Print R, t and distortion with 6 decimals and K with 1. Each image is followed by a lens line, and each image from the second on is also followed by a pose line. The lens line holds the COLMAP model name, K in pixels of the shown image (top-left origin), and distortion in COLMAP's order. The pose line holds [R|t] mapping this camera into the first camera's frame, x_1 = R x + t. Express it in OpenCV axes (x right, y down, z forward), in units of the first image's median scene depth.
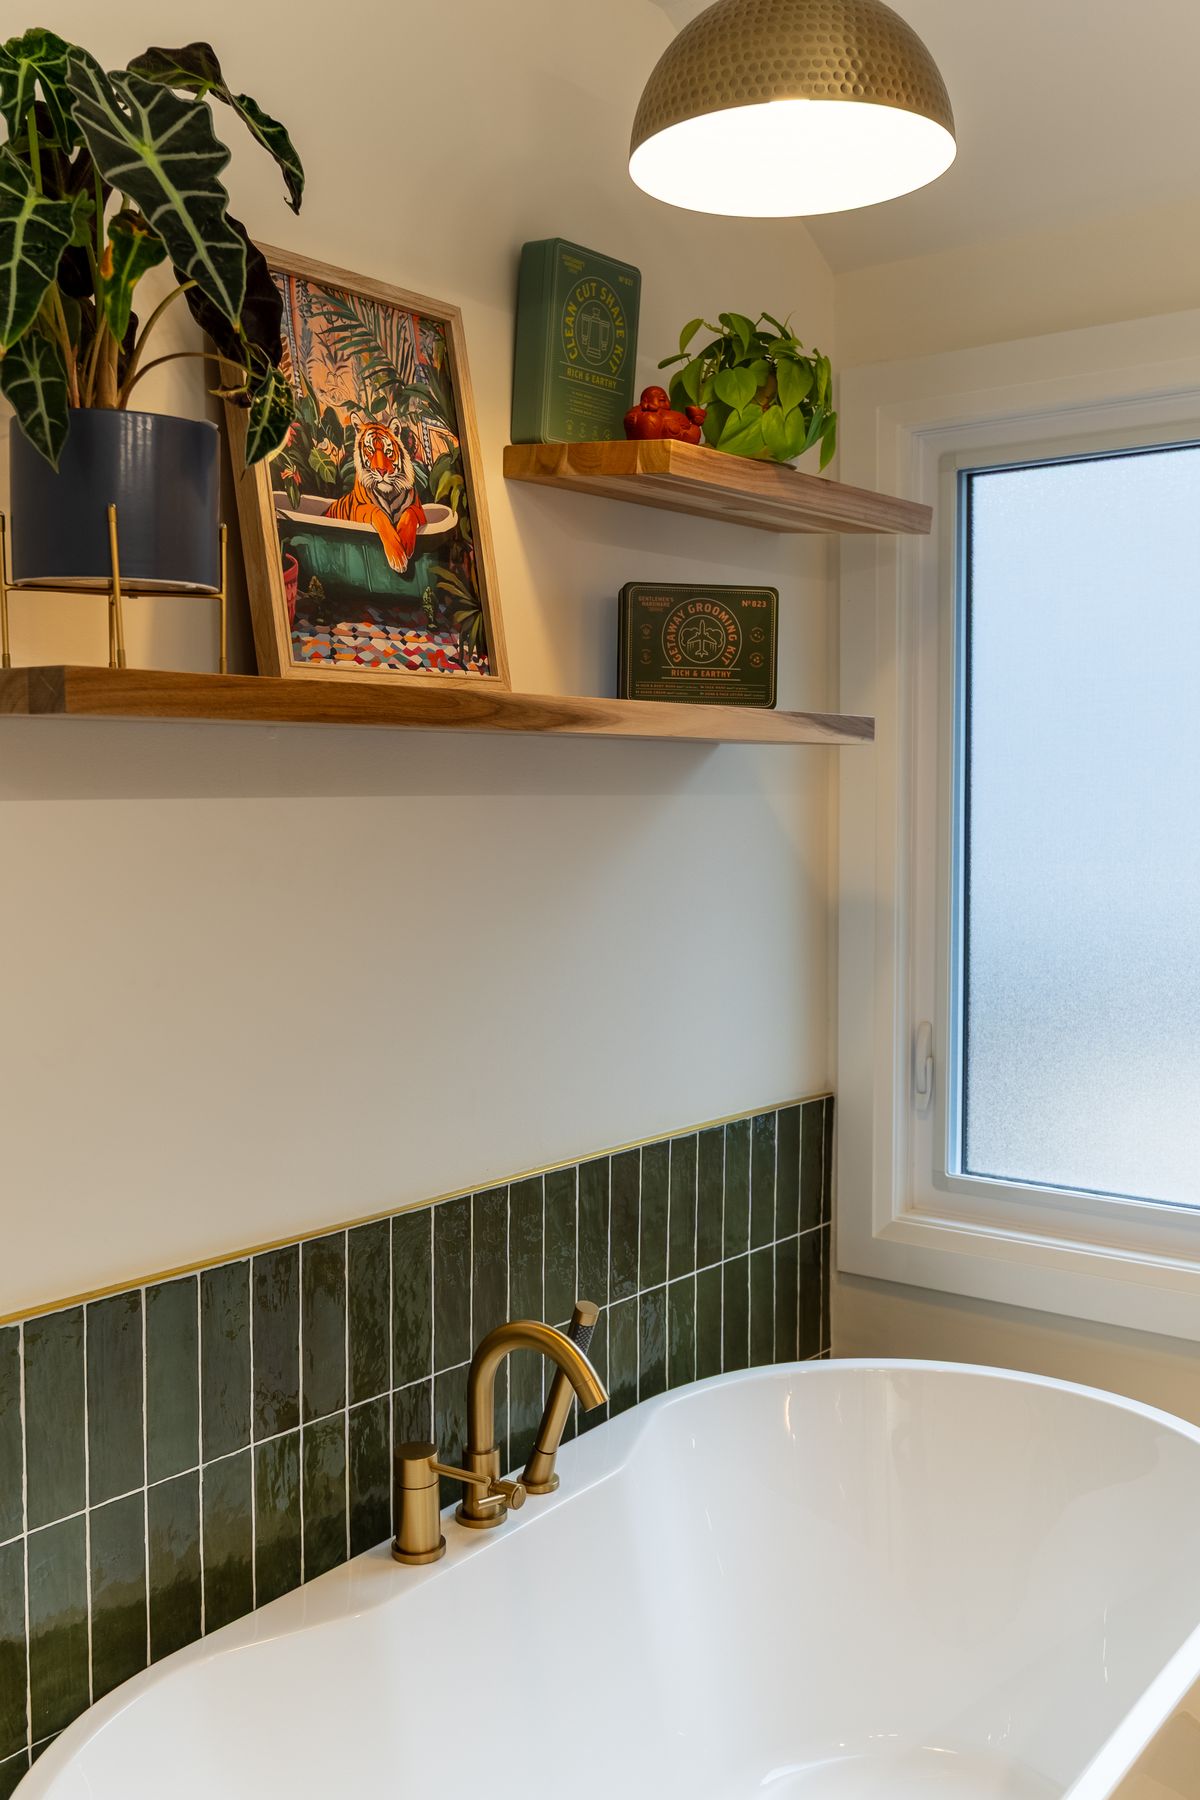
lens RADIAL K [[1694.8, 0, 600.0], [0, 1694.8, 900.0], [0, 0, 1]] dist [-0.007711, 0.006963]
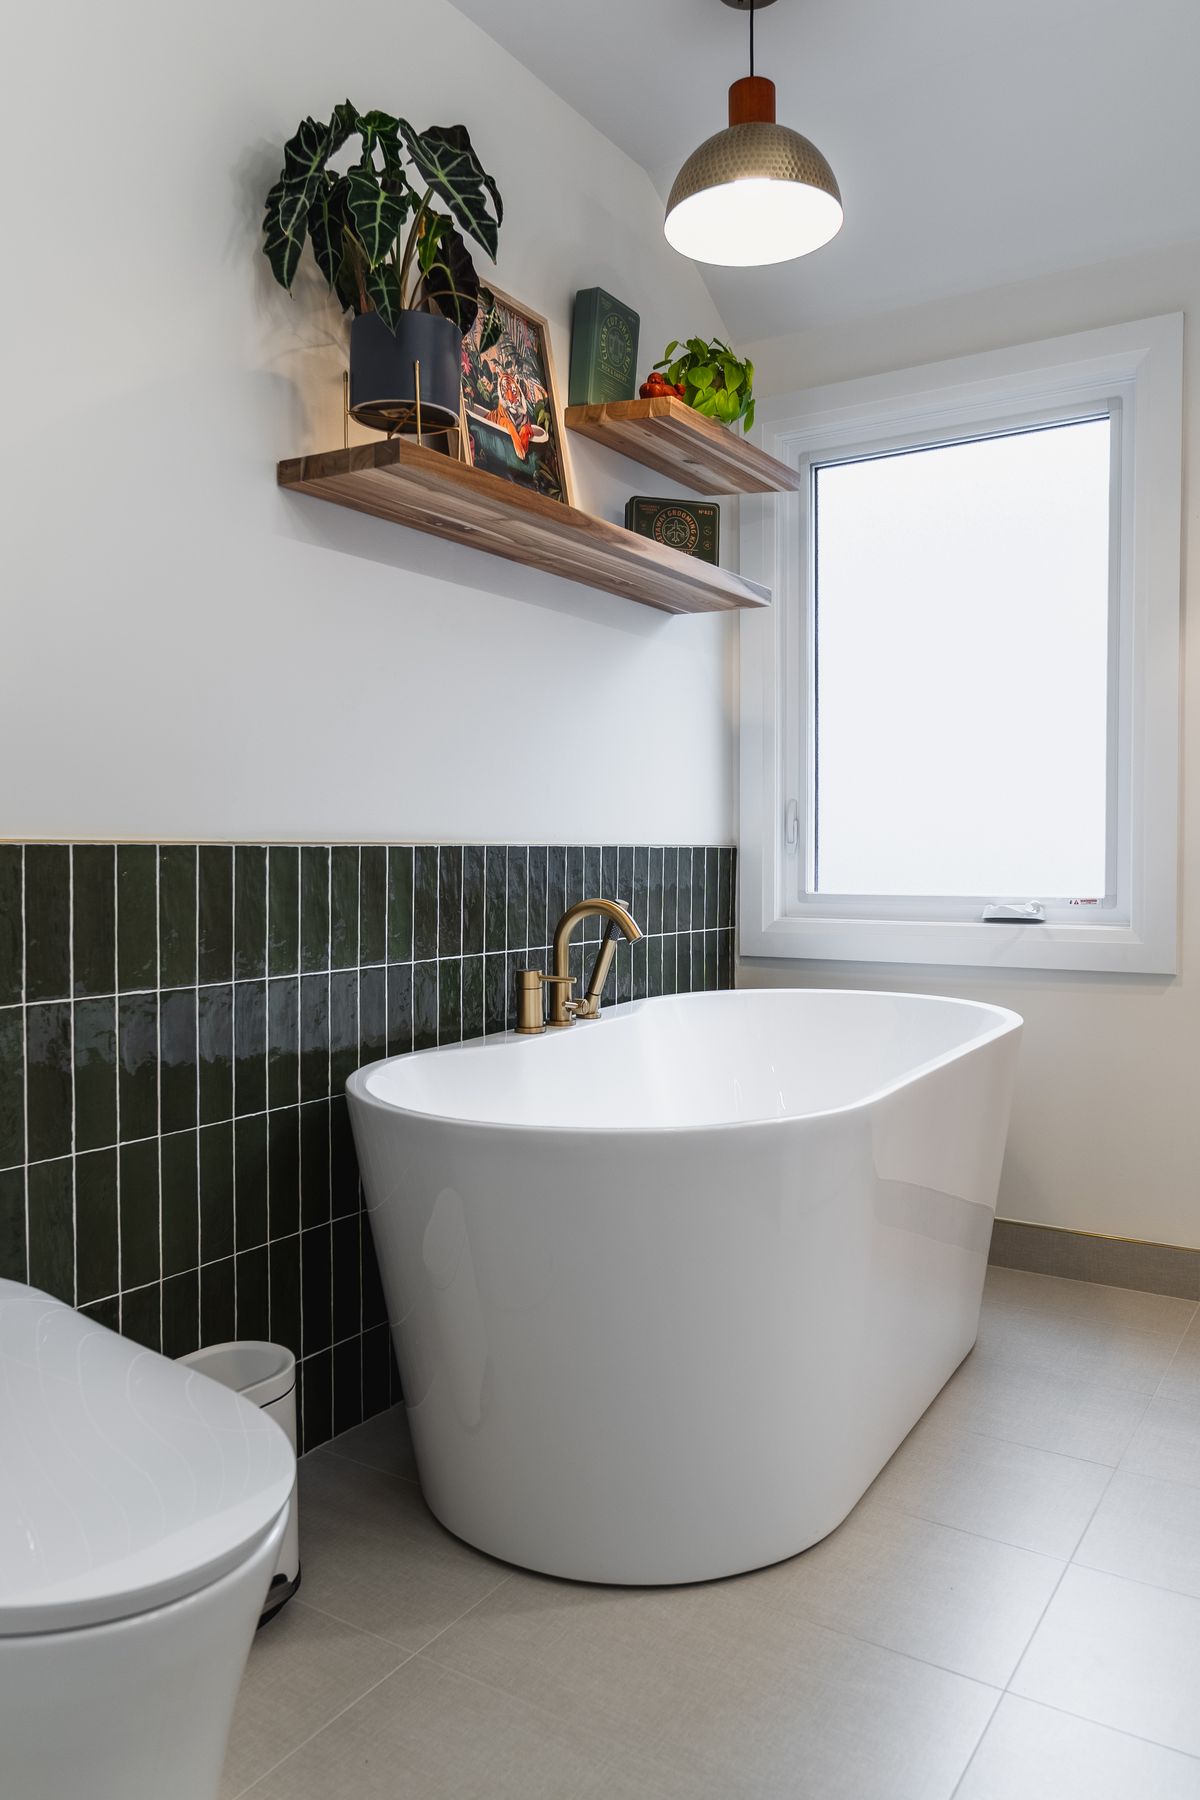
lens RADIAL K [[1271.4, 0, 600.9], [0, 1271.4, 889.9], [0, 0, 1]] dist [-0.009591, 0.002553]
pose [[0.994791, -0.000981, 0.101935, -0.162098], [0.004808, 0.999292, -0.037309, 0.282491], [-0.101826, 0.037605, 0.994091, -0.272129]]
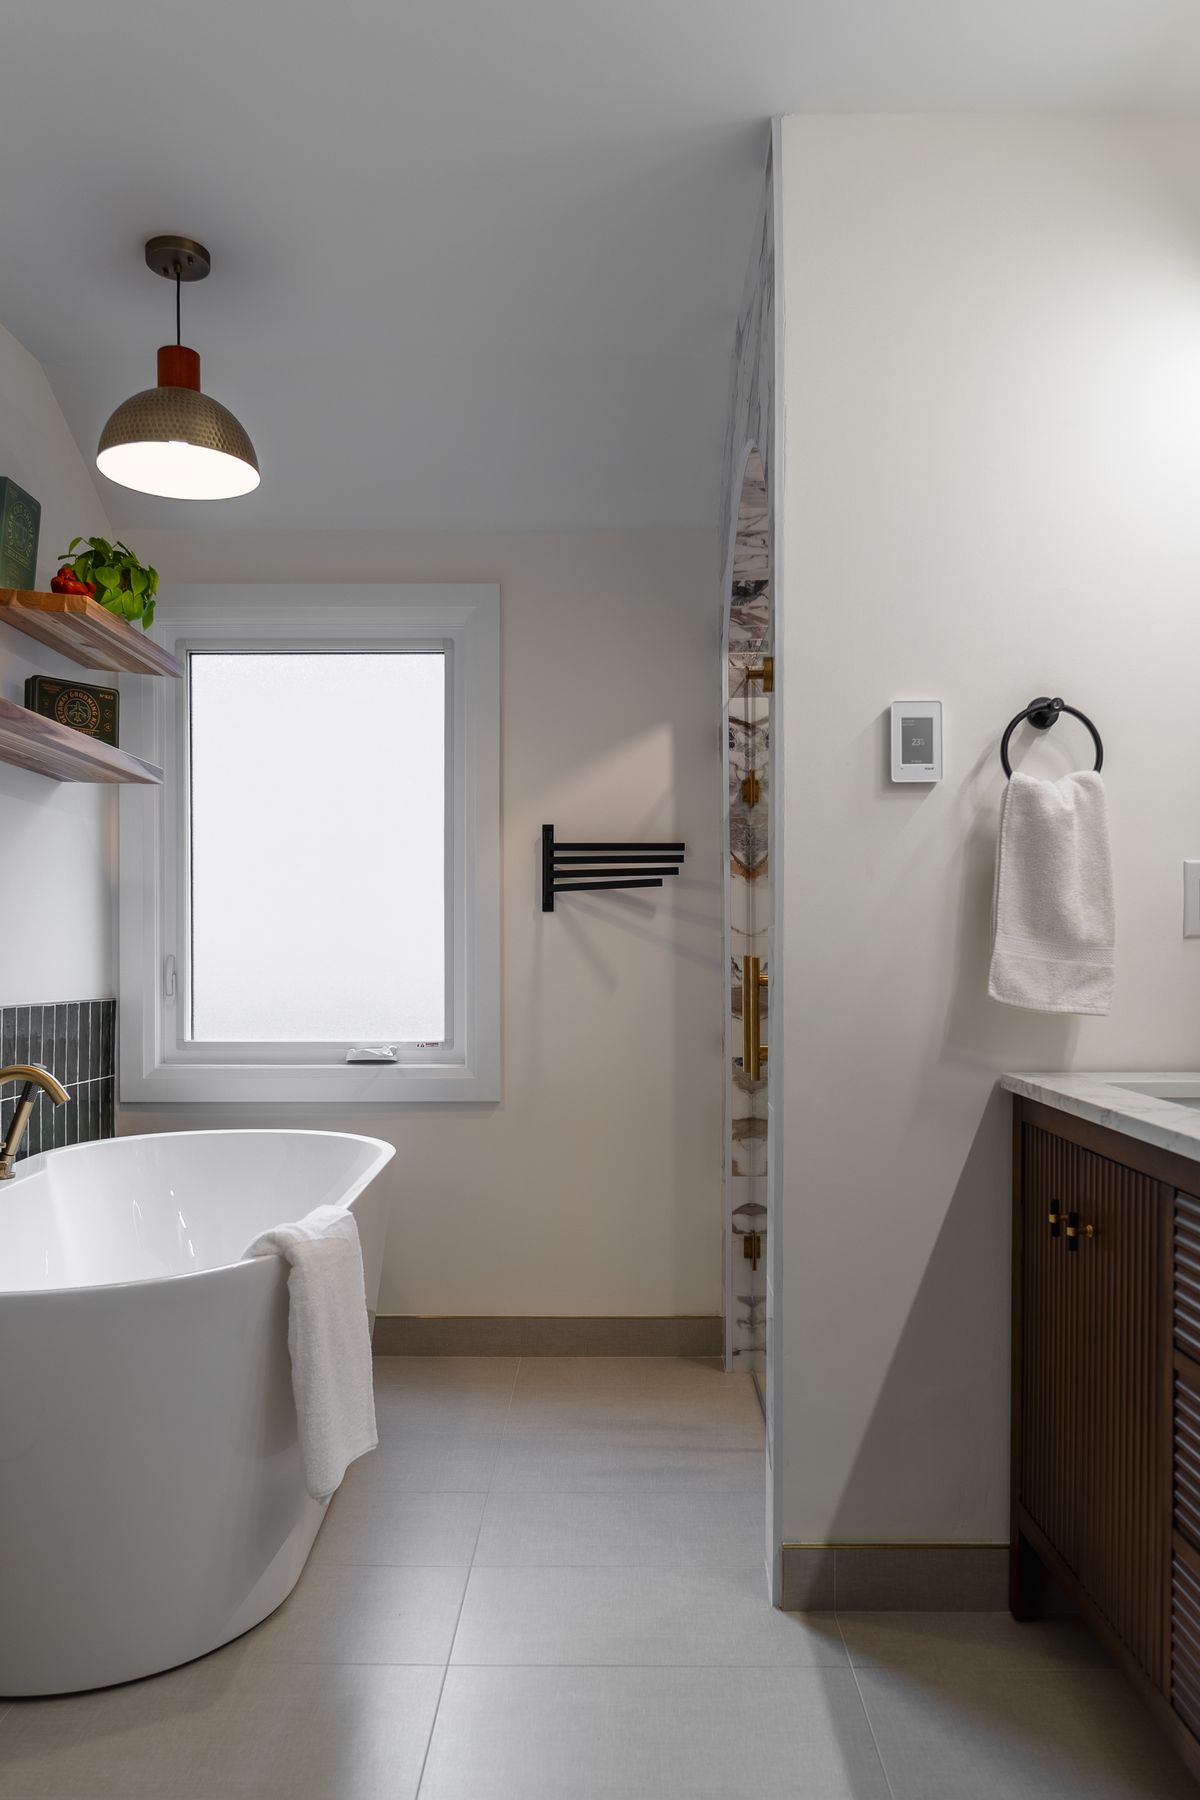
lens RADIAL K [[1261.3, 0, 592.6], [0, 1261.3, 969.0], [0, 0, 1]] dist [-0.008538, -0.000324]
pose [[0.788497, -0.000805, 0.615038, -0.374178], [0.038220, 0.998131, -0.047694, 0.230099], [-0.613850, 0.061113, 0.787054, -0.424161]]
